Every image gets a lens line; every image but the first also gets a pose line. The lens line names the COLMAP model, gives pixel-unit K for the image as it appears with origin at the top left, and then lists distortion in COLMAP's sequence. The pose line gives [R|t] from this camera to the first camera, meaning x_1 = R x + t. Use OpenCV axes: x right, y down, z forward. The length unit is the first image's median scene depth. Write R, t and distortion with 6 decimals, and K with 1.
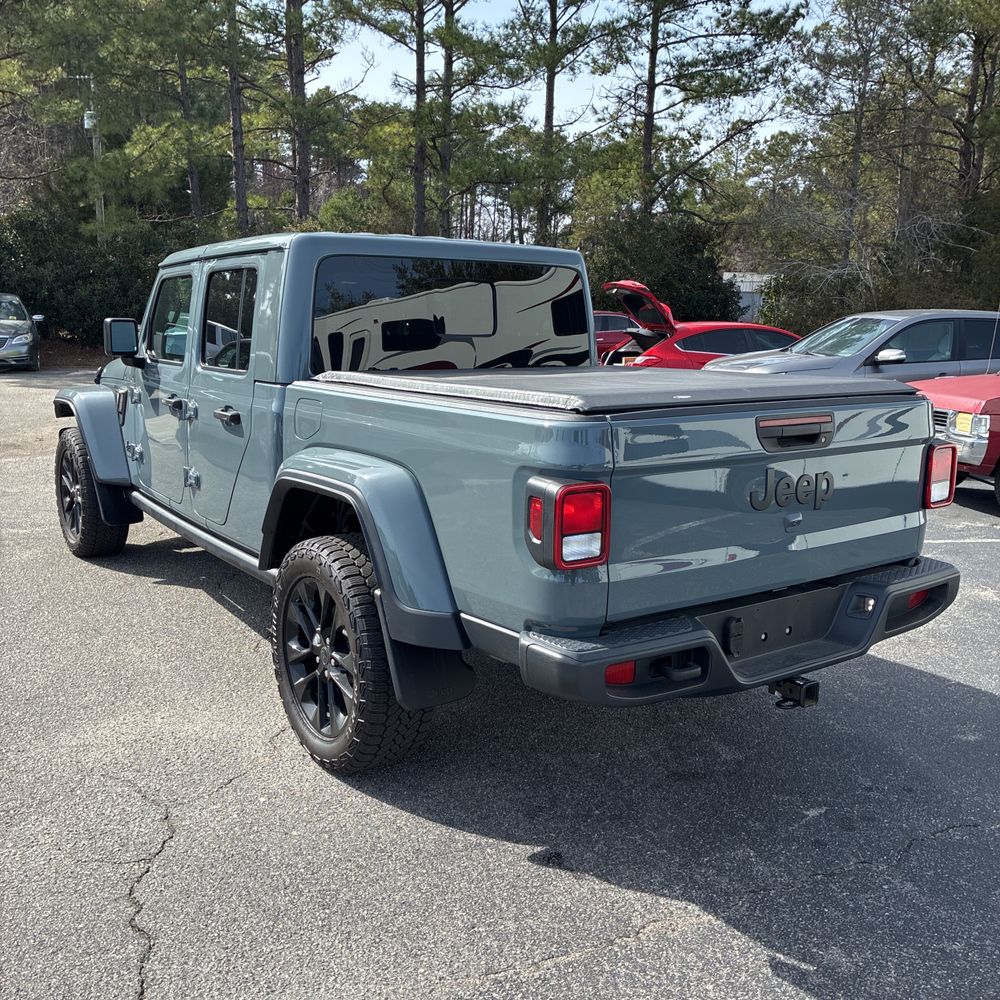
lens RADIAL K [[1033.7, 0, 481.9], [0, 1033.7, 500.4], [0, 0, 1]] dist [0.014717, 0.010559]
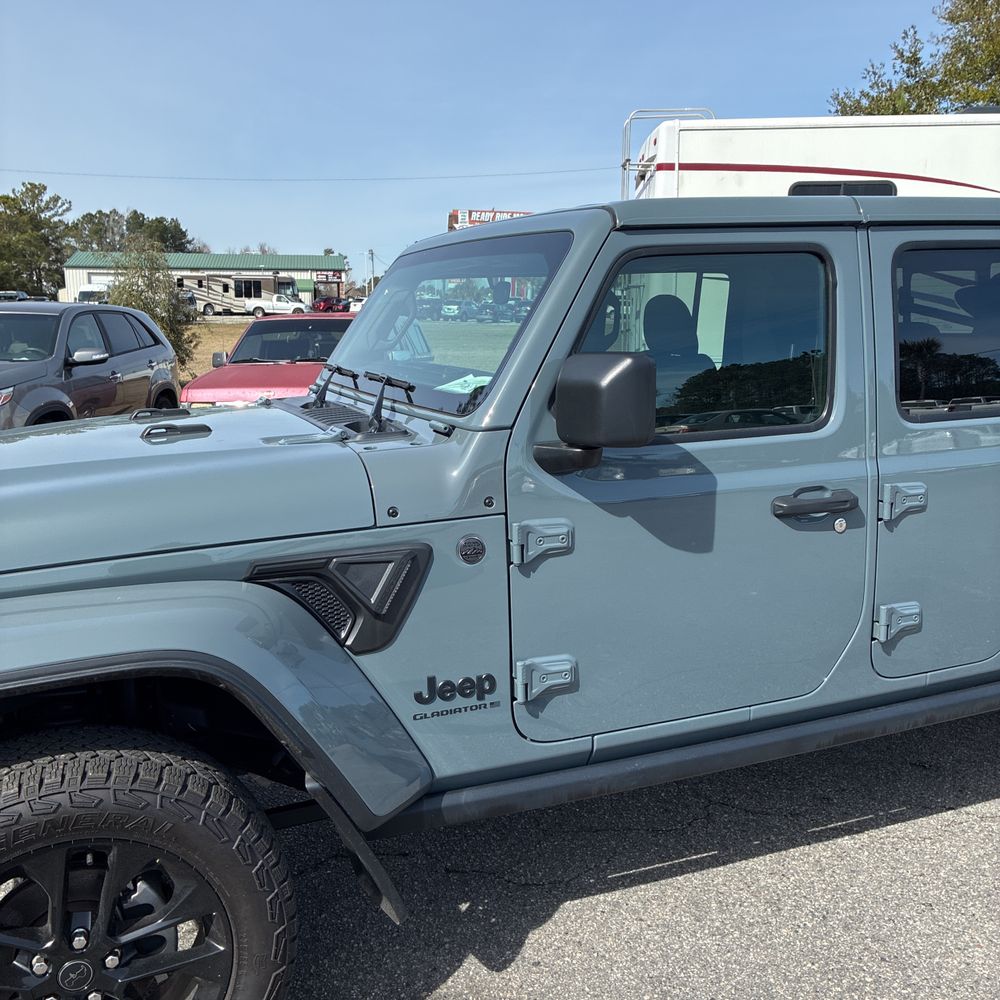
lens RADIAL K [[1008.8, 0, 500.0], [0, 1008.8, 500.0], [0, 0, 1]] dist [0.020219, -0.013512]
pose [[0.181153, -0.203818, 0.962103, -0.161097], [0.187253, 0.967540, 0.169712, -0.042158], [-0.965464, 0.149413, 0.213438, 0.209993]]
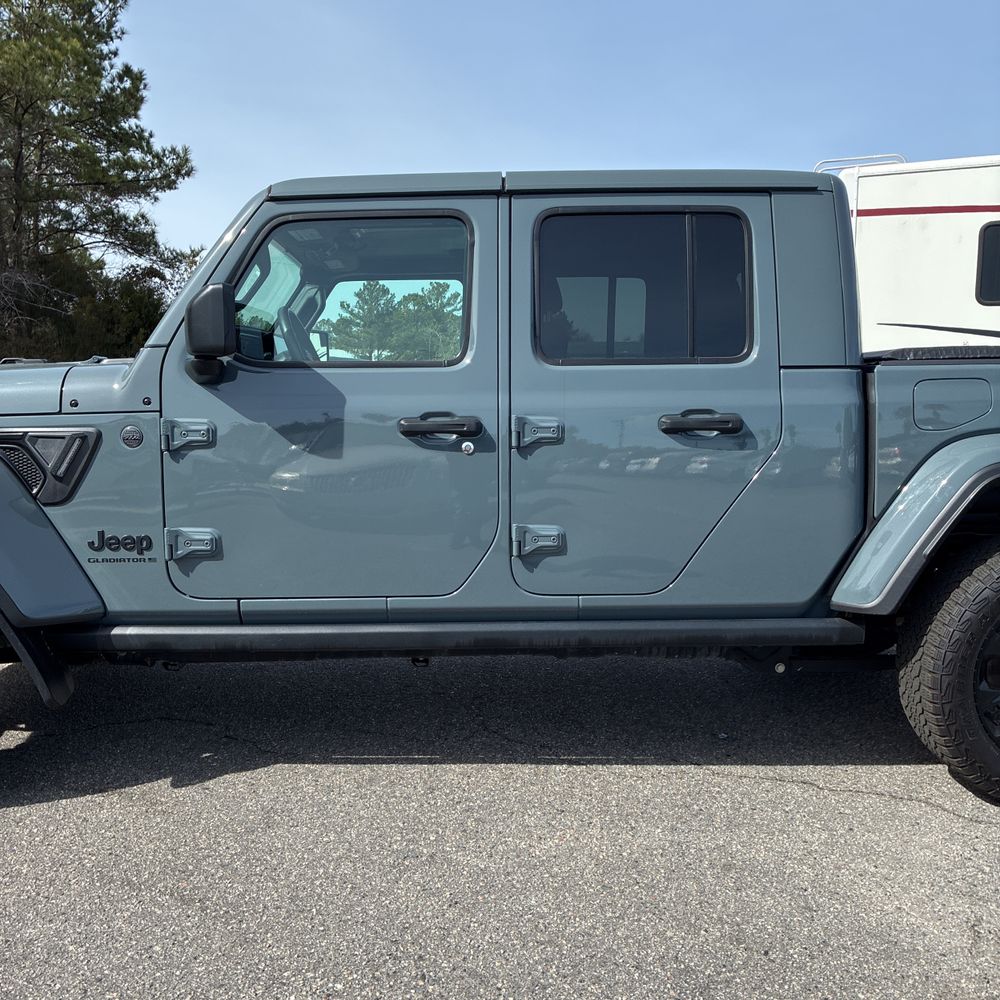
lens RADIAL K [[1014.5, 0, 500.0], [0, 1014.5, 500.0], [0, 0, 1]] dist [0.018087, -0.041587]
pose [[0.527319, -0.102040, 0.843518, -0.155851], [0.159429, 0.987012, 0.019732, -0.011789], [-0.834576, 0.124077, 0.536738, 0.133592]]
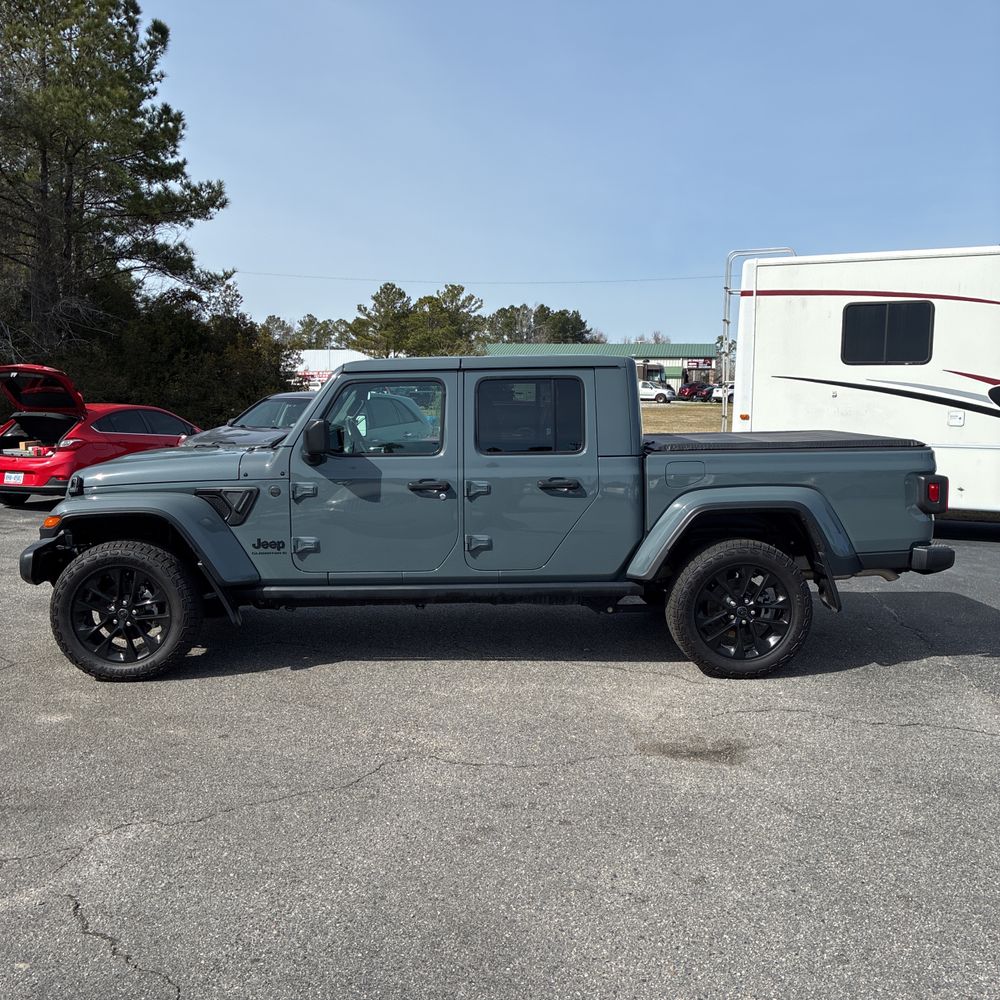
lens RADIAL K [[1022.3, 0, 512.6], [0, 1022.3, 487.8], [0, 0, 1]] dist [0.013210, -0.033863]
pose [[0.530896, -0.095999, 0.841982, -0.249085], [0.161006, 0.986892, 0.011001, -0.018072], [-0.832001, 0.129724, 0.539394, 0.057213]]
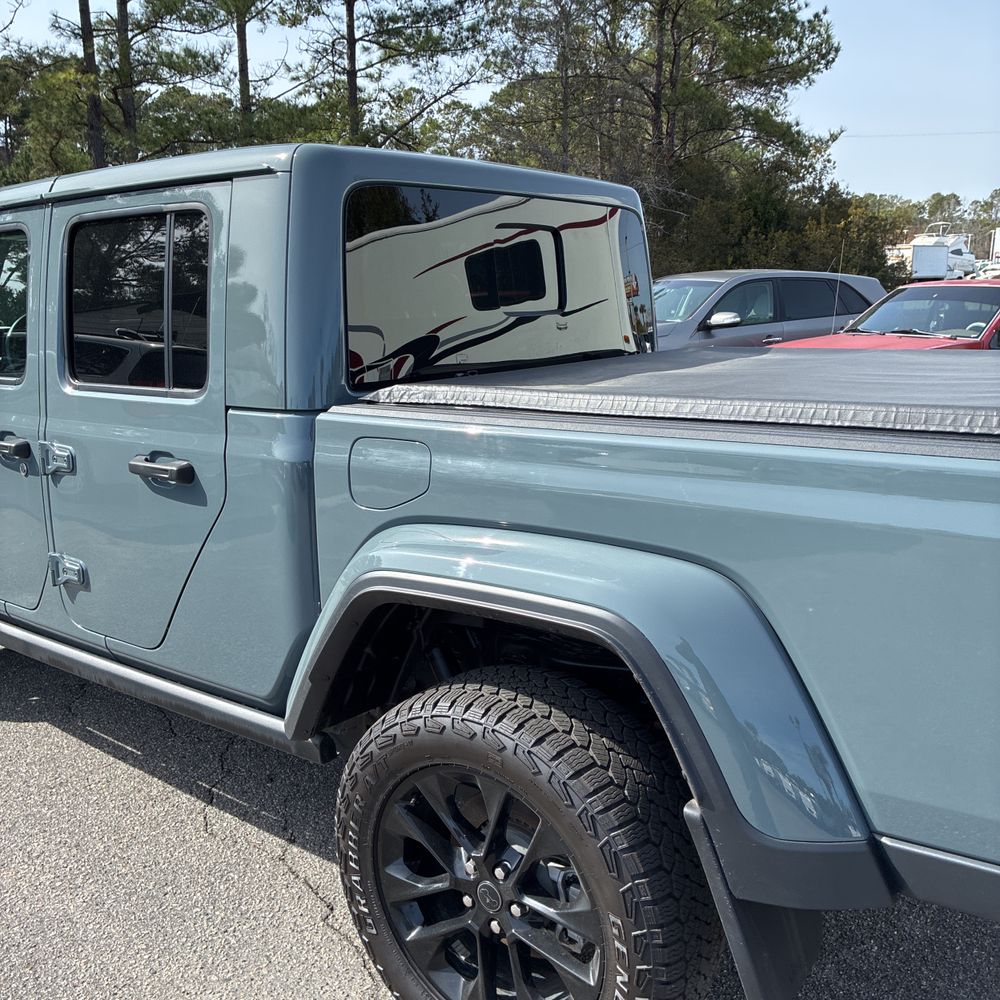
lens RADIAL K [[1015.1, 0, 503.3], [0, 1015.1, 516.5], [0, 0, 1]] dist [0.042518, -0.054583]
pose [[0.944367, -0.102303, 0.312577, -0.043352], [0.088747, 0.994403, 0.057334, -0.012561], [-0.316693, -0.026404, 0.948161, 0.070009]]
